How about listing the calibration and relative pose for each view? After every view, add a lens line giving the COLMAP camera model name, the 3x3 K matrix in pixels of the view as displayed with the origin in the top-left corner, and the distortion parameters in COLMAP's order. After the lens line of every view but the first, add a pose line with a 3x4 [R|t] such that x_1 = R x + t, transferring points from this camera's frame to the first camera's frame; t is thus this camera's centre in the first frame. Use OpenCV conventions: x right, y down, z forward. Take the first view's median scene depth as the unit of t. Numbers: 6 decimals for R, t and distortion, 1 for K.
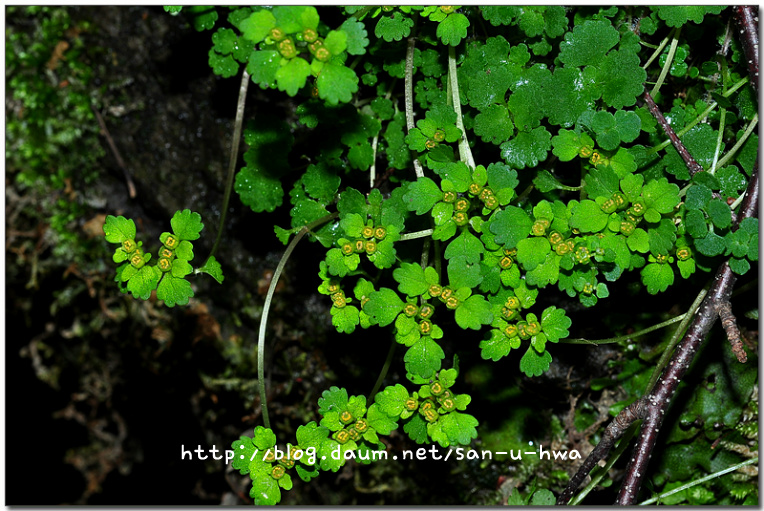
lens RADIAL K [[2312.0, 0, 382.2], [0, 2312.0, 256.4], [0, 0, 1]] dist [0.093411, 0.000000]
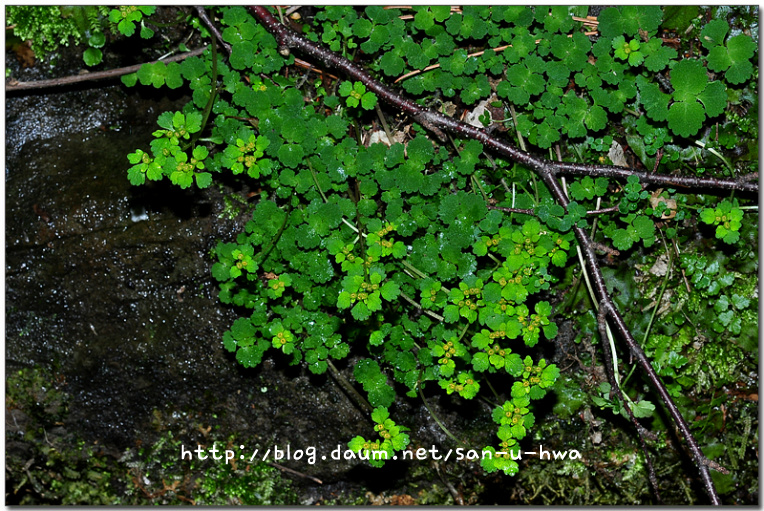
lens RADIAL K [[2312.0, 0, 382.3], [0, 2312.0, 256.1], [0, 0, 1]] dist [0.093411, 0.000000]
pose [[0.676444, -0.708156, 0.202333, -0.393401], [0.735556, 0.663445, -0.137103, 0.171225], [-0.037146, 0.241570, 0.969672, -0.952242]]
